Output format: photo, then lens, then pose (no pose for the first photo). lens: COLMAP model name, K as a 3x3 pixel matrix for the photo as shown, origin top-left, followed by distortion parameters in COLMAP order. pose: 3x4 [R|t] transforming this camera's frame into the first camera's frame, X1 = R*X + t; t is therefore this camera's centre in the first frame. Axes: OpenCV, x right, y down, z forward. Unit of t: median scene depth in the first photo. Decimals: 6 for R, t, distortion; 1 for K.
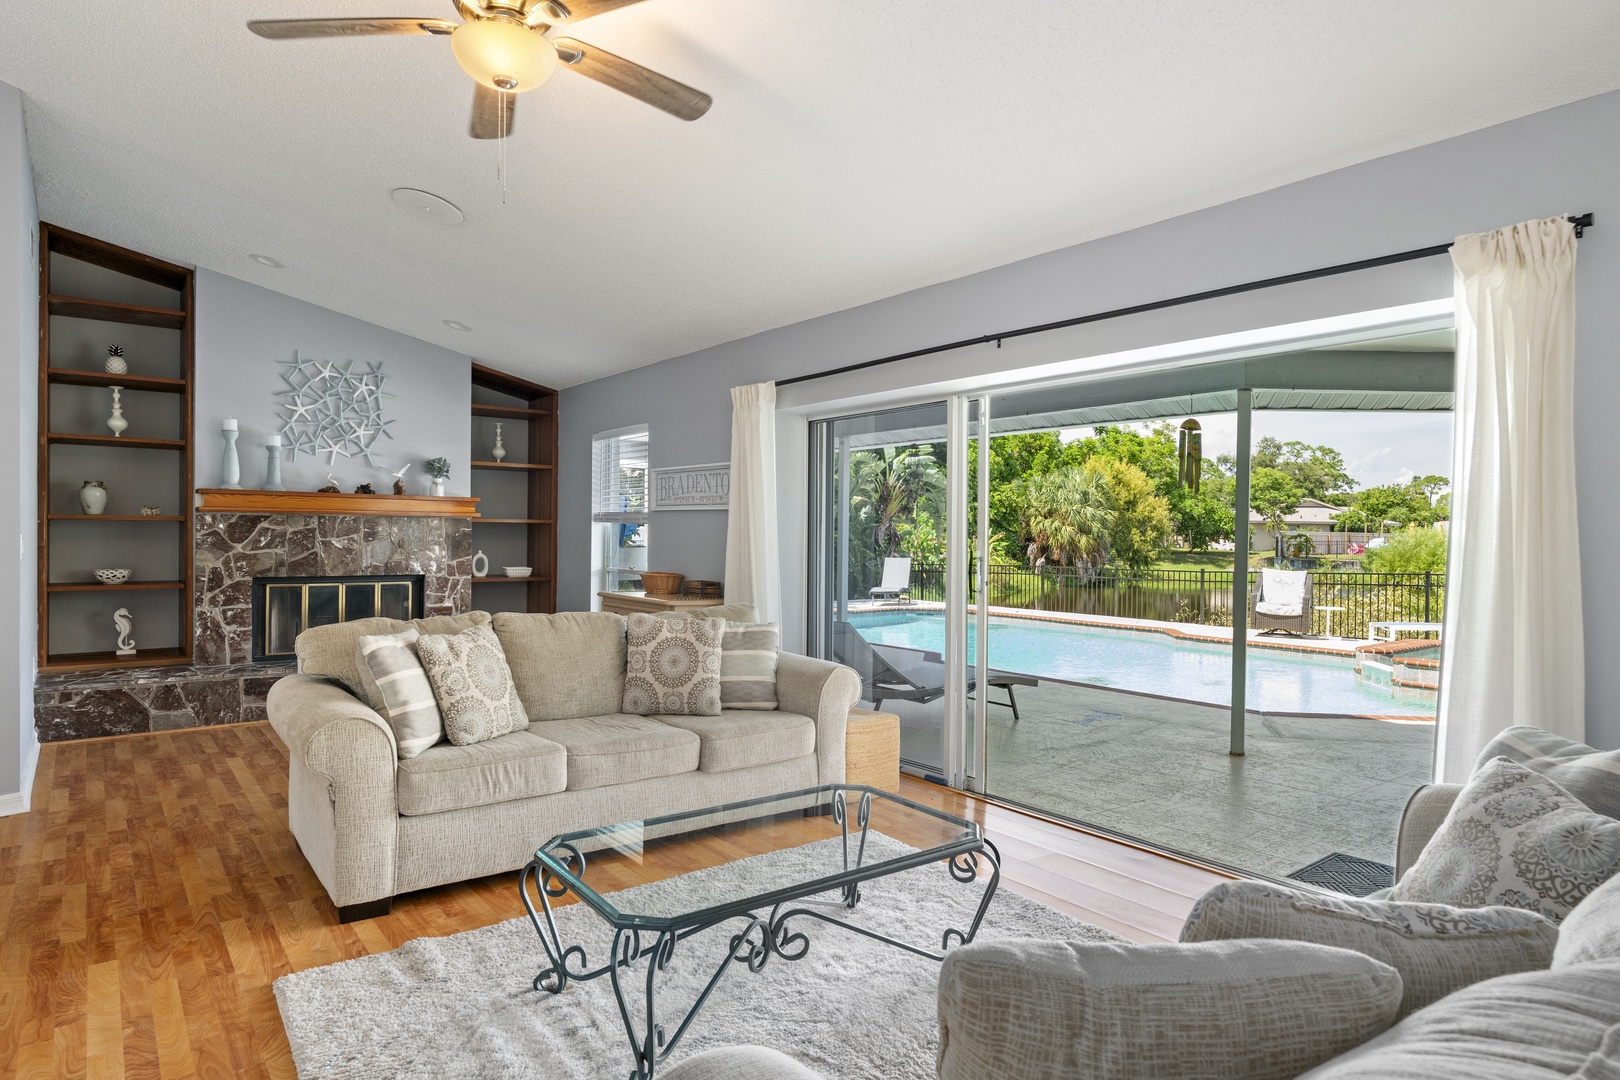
lens RADIAL K [[917.9, 0, 810.0], [0, 917.9, 540.0], [0, 0, 1]] dist [0.001499, 0.001629]
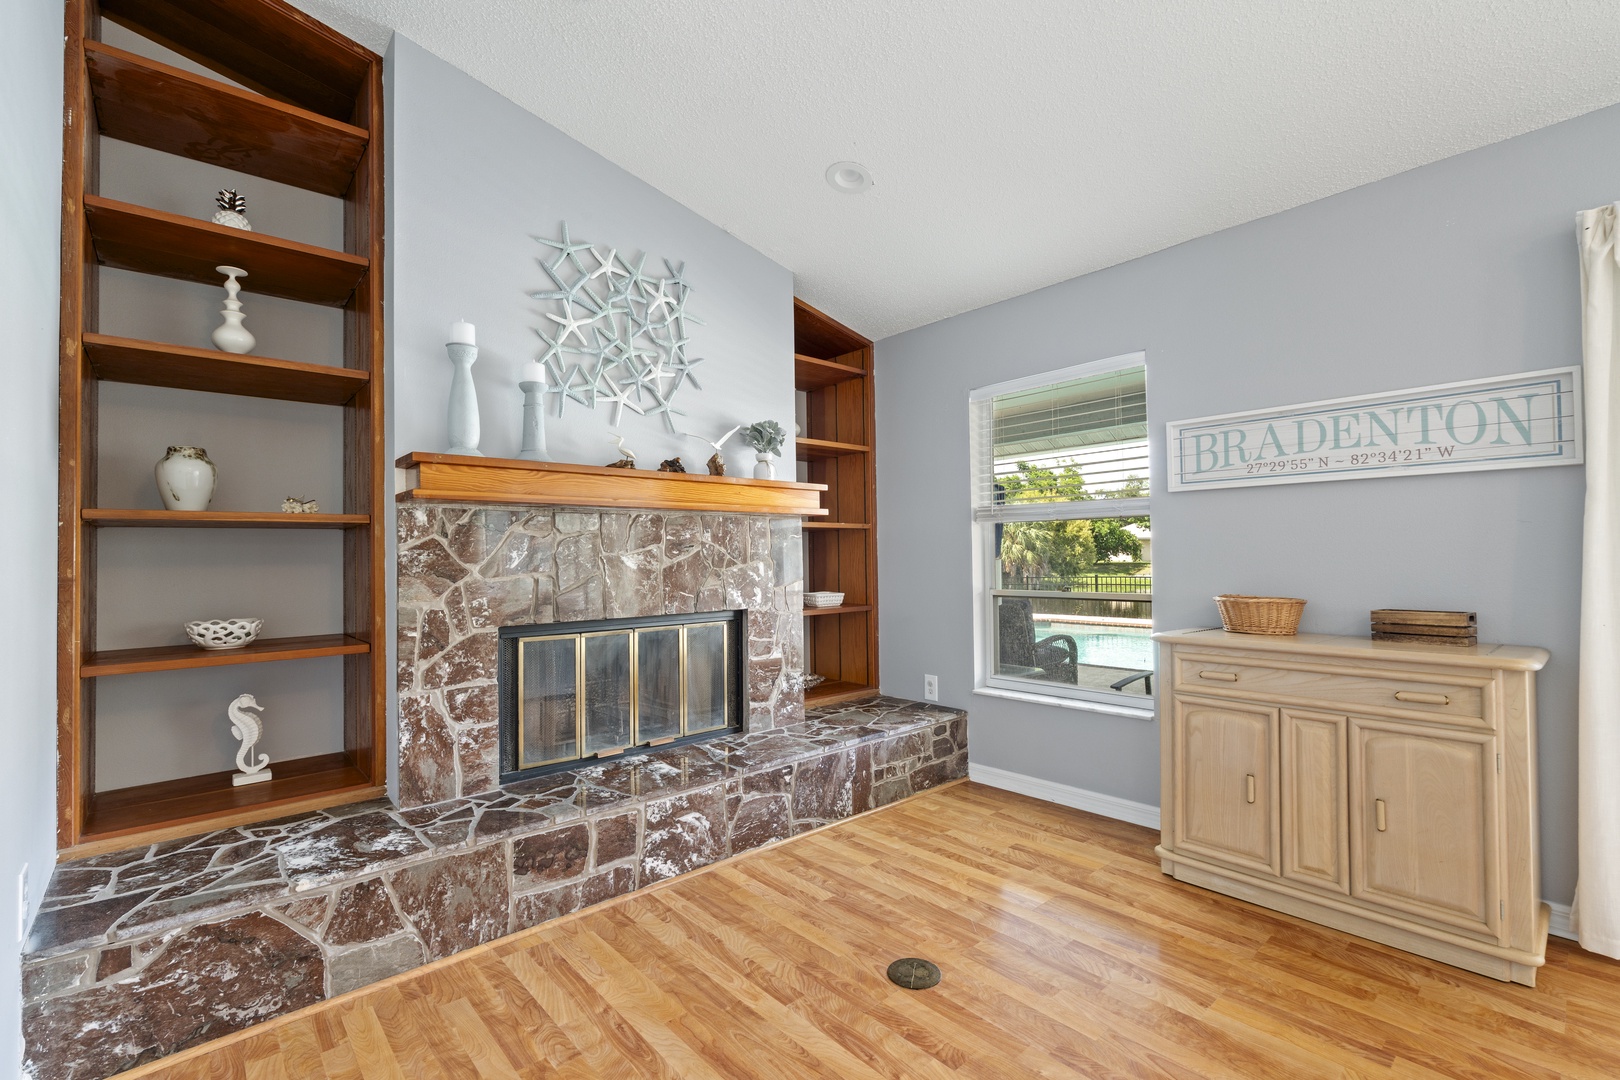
lens RADIAL K [[708.0, 0, 810.0], [0, 708.0, 540.0], [0, 0, 1]] dist [-0.001276, 0.000501]
pose [[0.997554, -0.023870, 0.065697, -0.456625], [0.025917, 0.999199, -0.030482, 0.007533], [-0.064917, 0.032110, 0.997374, 0.581775]]
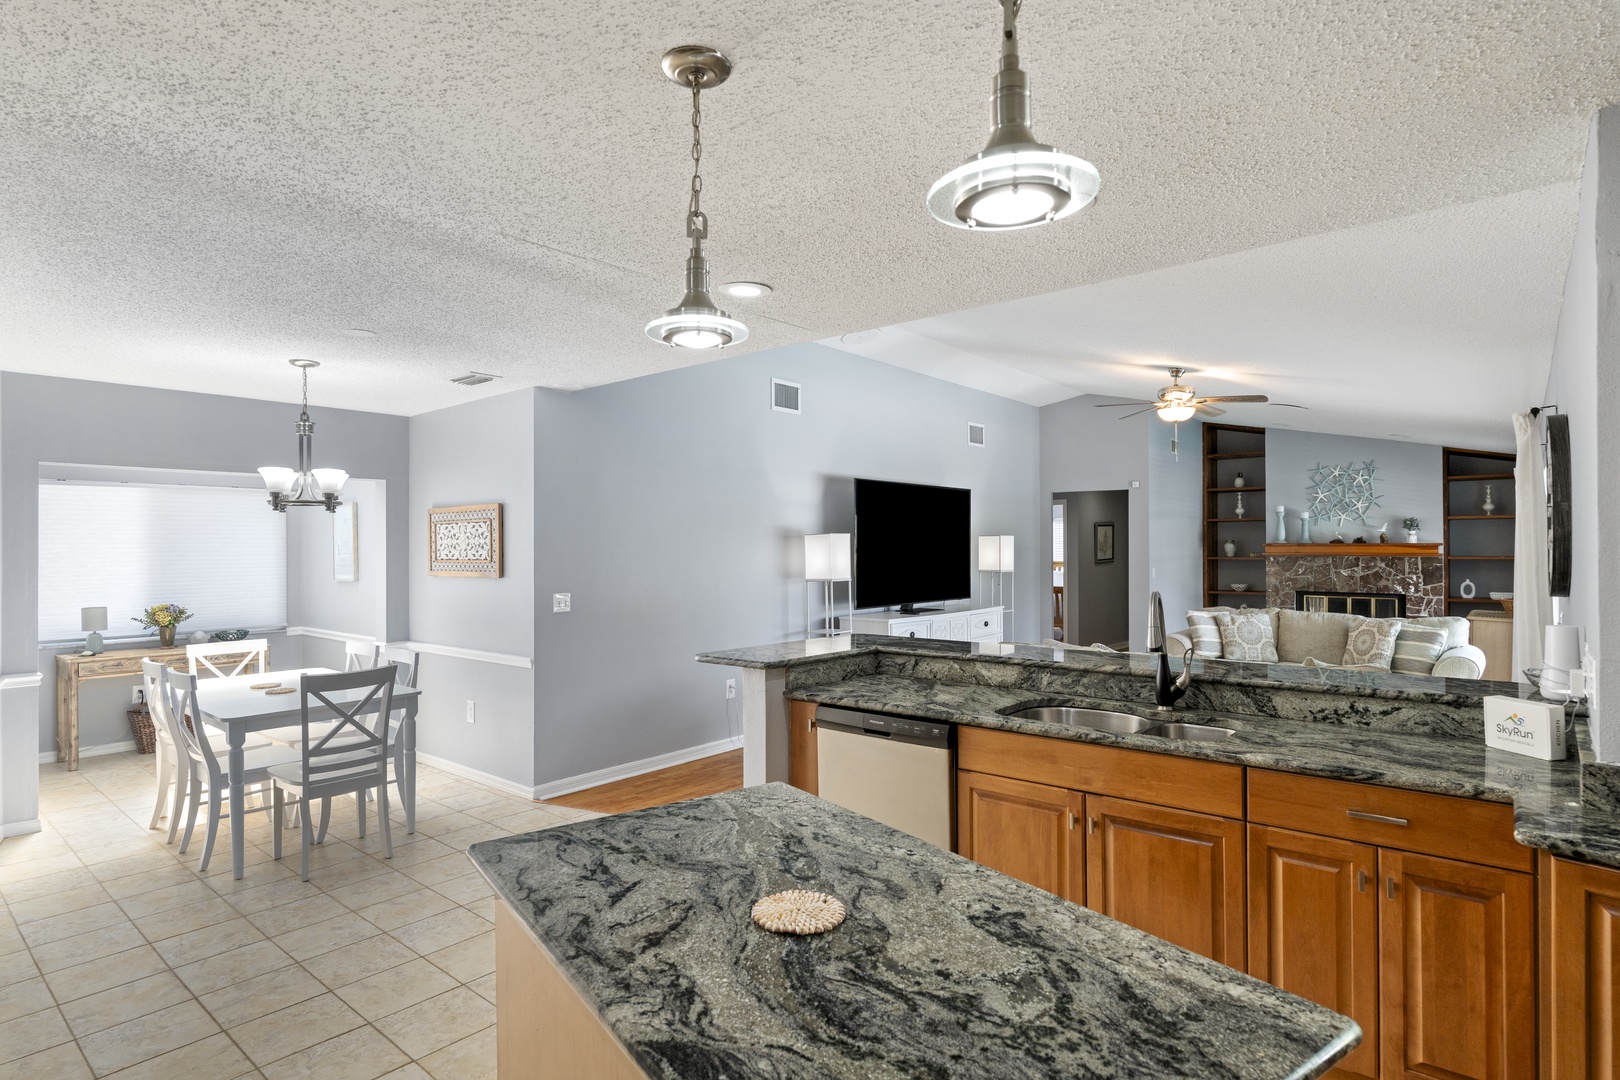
lens RADIAL K [[843.4, 0, 810.0], [0, 843.4, 540.0], [0, 0, 1]] dist [0.004976, 0.001200]
pose [[0.202993, -0.020251, -0.978971, 0.849736], [-0.002698, 0.999771, -0.021241, -0.022008], [0.979176, 0.006953, 0.202892, -0.286326]]
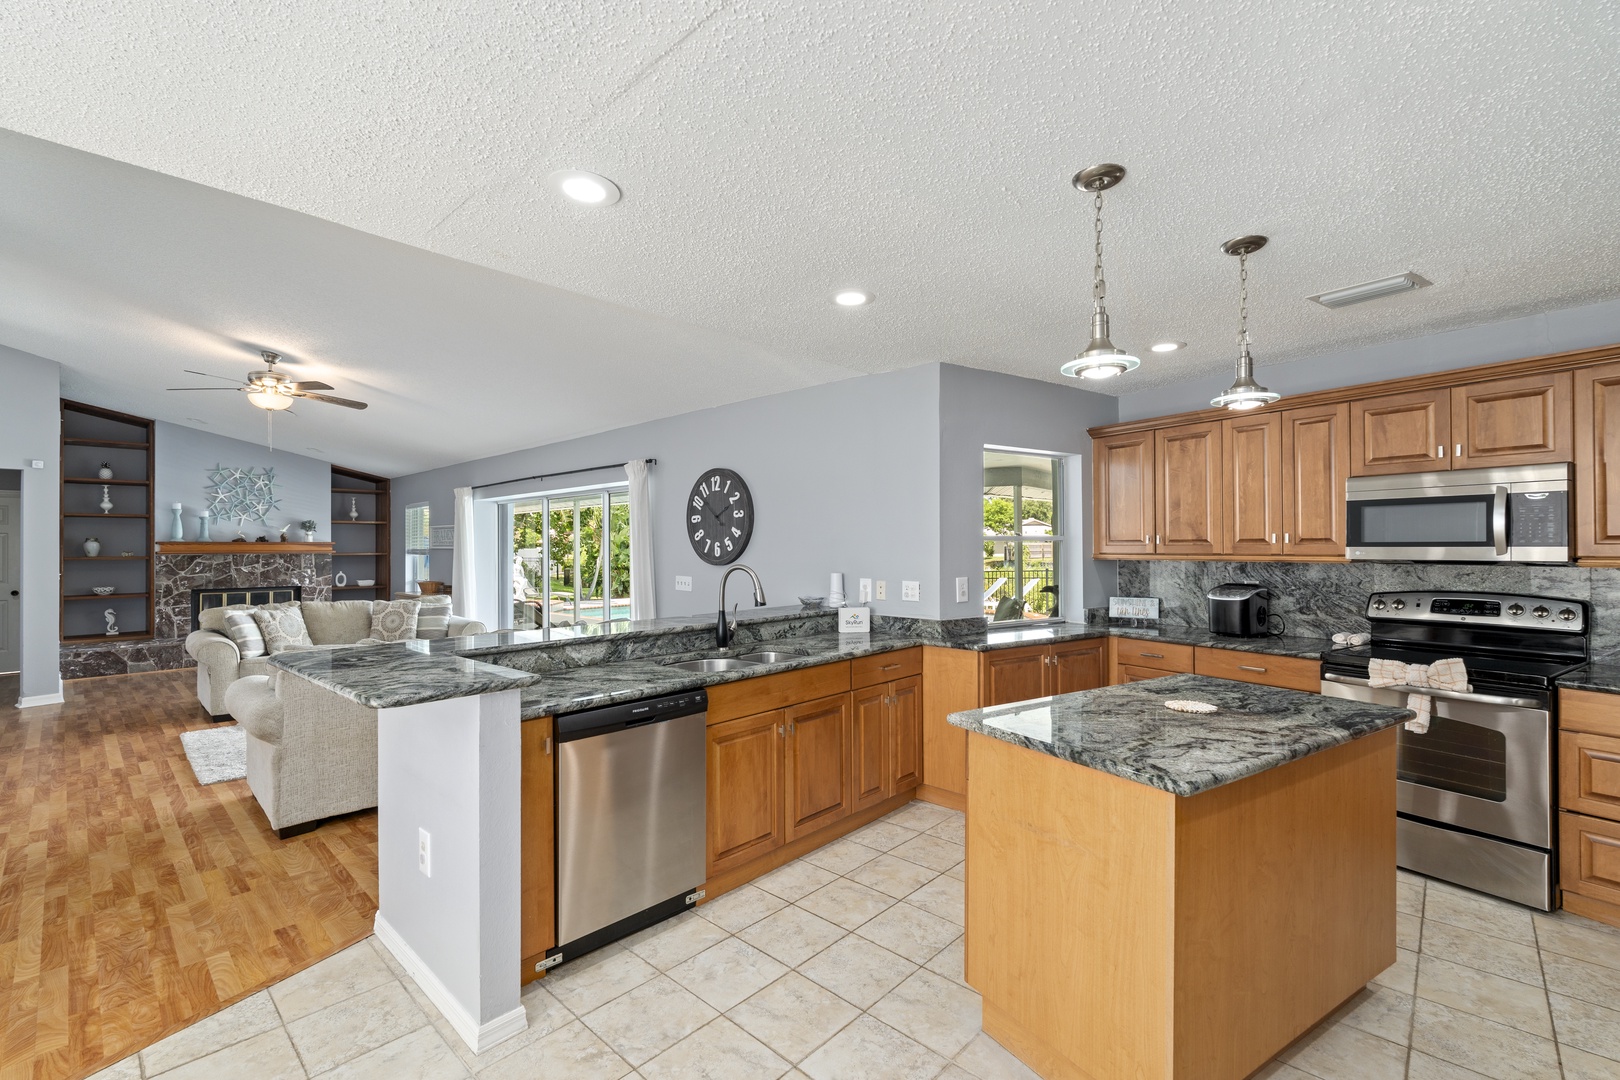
lens RADIAL K [[708.0, 0, 810.0], [0, 708.0, 540.0], [0, 0, 1]] dist [-0.001276, 0.000501]
pose [[0.989061, -0.015198, 0.146722, 0.398580], [0.017719, 0.999717, -0.015890, -0.013232], [-0.146439, 0.018316, 0.989050, -0.562601]]
